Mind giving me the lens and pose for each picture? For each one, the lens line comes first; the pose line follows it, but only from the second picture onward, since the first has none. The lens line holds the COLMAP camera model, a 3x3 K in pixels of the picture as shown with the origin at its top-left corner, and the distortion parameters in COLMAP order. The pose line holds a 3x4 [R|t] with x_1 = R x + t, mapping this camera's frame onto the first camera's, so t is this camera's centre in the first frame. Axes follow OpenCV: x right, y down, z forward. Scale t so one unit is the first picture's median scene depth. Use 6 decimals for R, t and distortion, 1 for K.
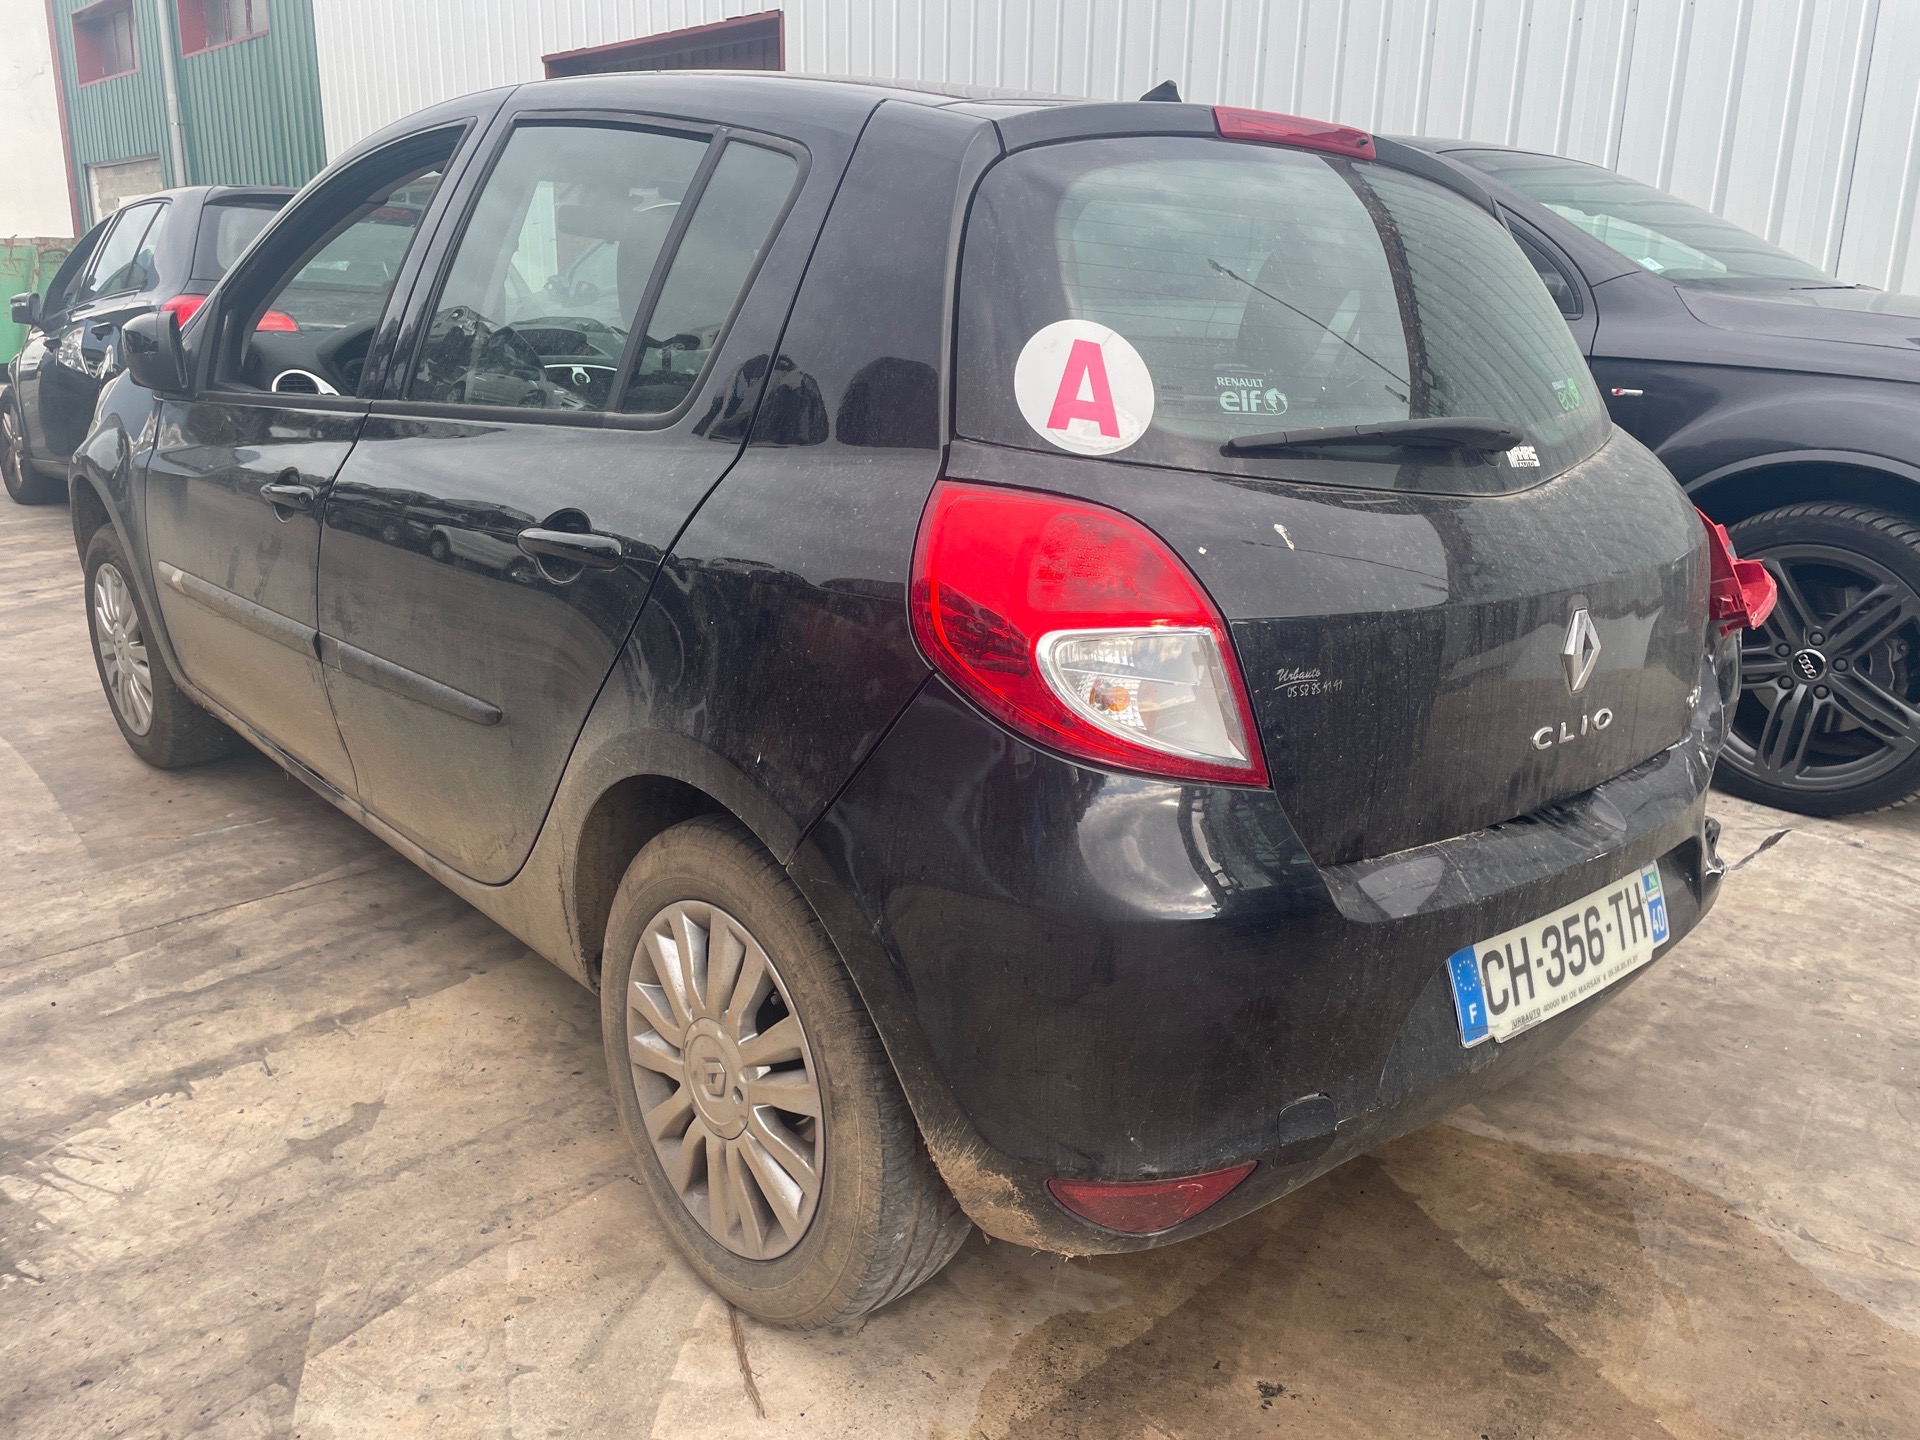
lens RADIAL K [[1463.4, 0, 976.2], [0, 1463.4, 721.3], [0, 0, 1]] dist [0.073974, -0.097894]
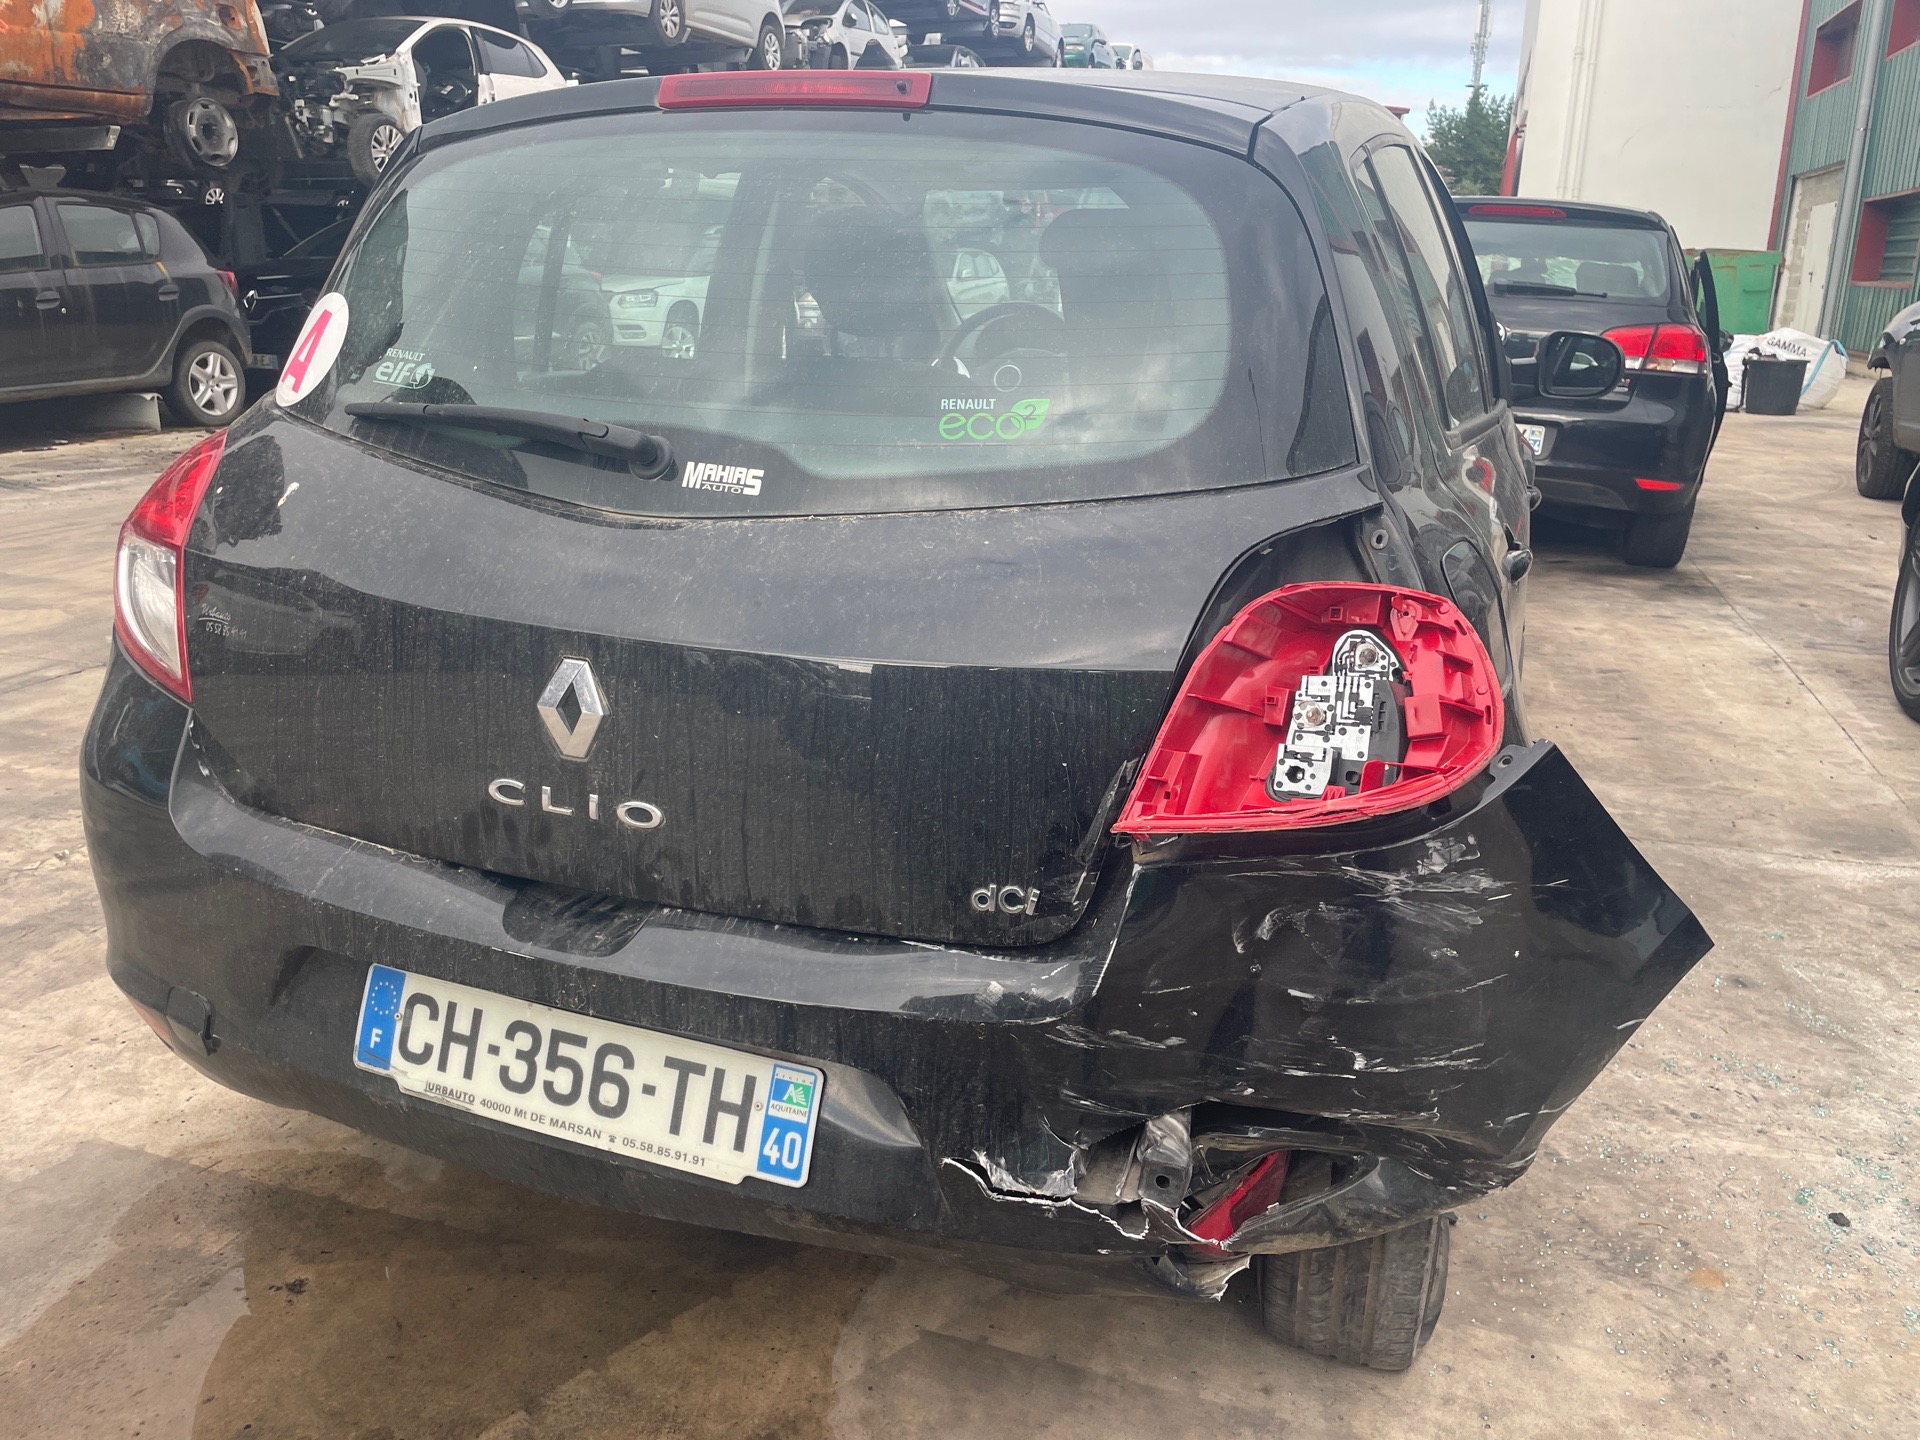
lens RADIAL K [[1463.4, 0, 960.3], [0, 1463.4, 705.8], [0, 0, 1]] dist [0.073974, -0.097894]
pose [[0.456785, 0.238970, -0.856879, 1.210016], [-0.253550, 0.958262, 0.132081, -0.212345], [0.852678, 0.156929, 0.498311, 0.786814]]
